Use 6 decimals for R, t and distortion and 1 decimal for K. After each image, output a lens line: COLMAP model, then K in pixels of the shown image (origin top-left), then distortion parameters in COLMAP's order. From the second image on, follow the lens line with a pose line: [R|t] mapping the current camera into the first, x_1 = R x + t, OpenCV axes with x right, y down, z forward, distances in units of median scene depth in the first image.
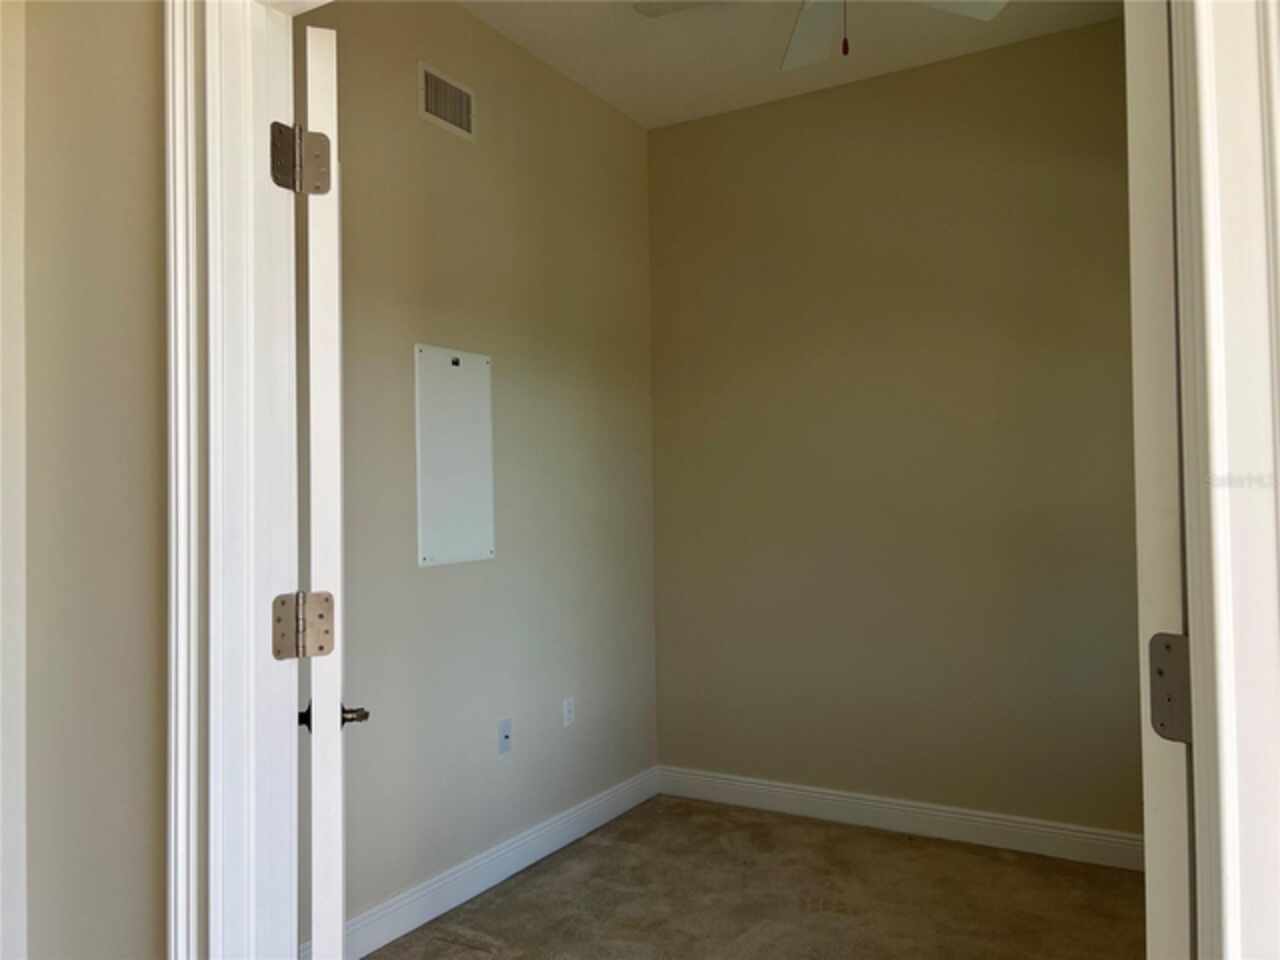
lens RADIAL K [[974.2, 0, 640.0], [0, 974.2, 480.0], [0, 0, 1]] dist [0.027145, -0.002684]
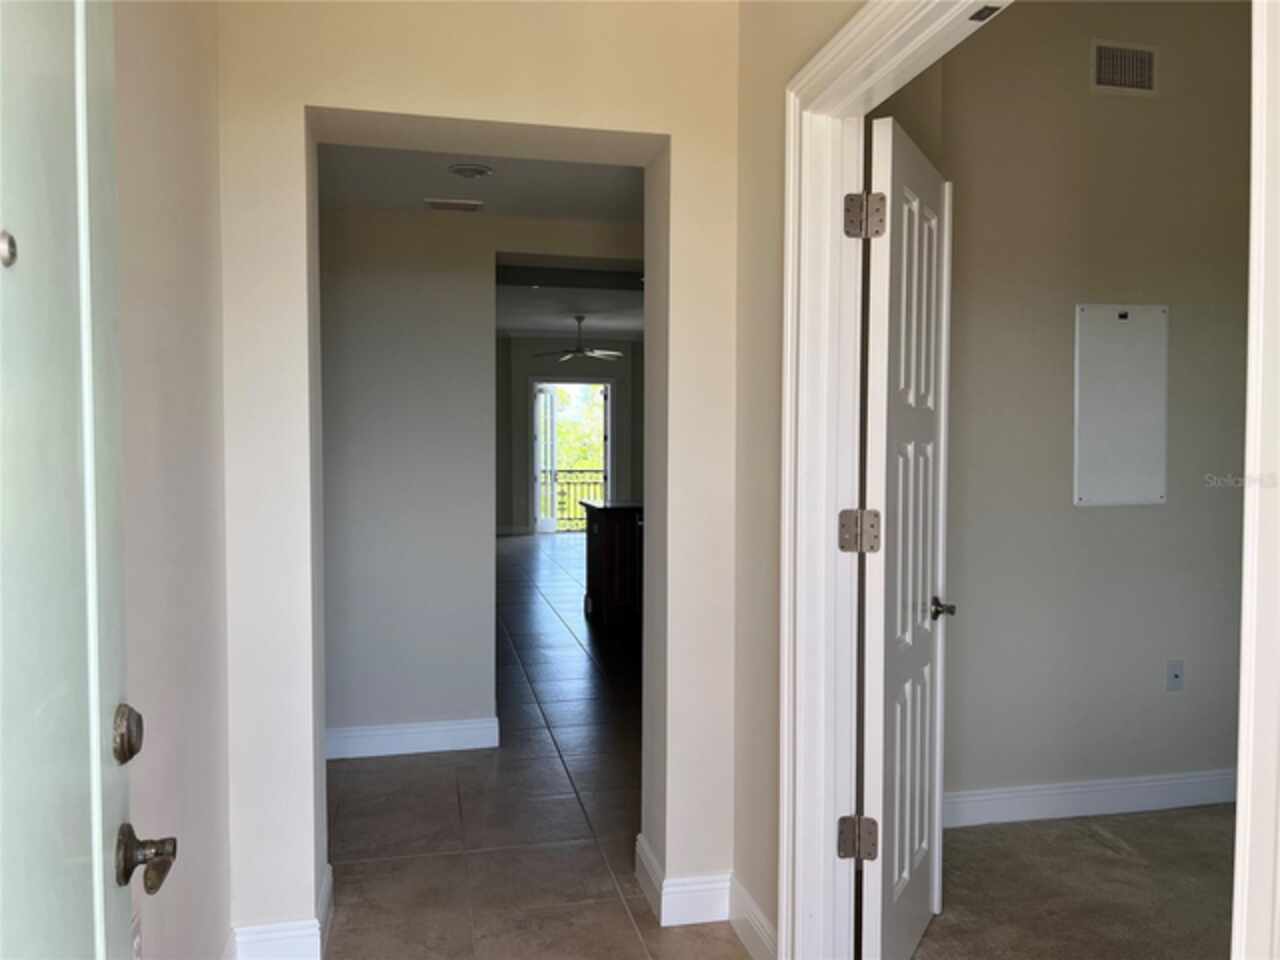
lens RADIAL K [[964.0, 0, 640.0], [0, 964.0, 480.0], [0, 0, 1]] dist [-0.006369, -0.004770]
pose [[0.696235, 0.041664, -0.716603, 0.214201], [0.003527, 0.998103, 0.061458, -0.009610], [0.717805, -0.045316, 0.694768, -0.118790]]
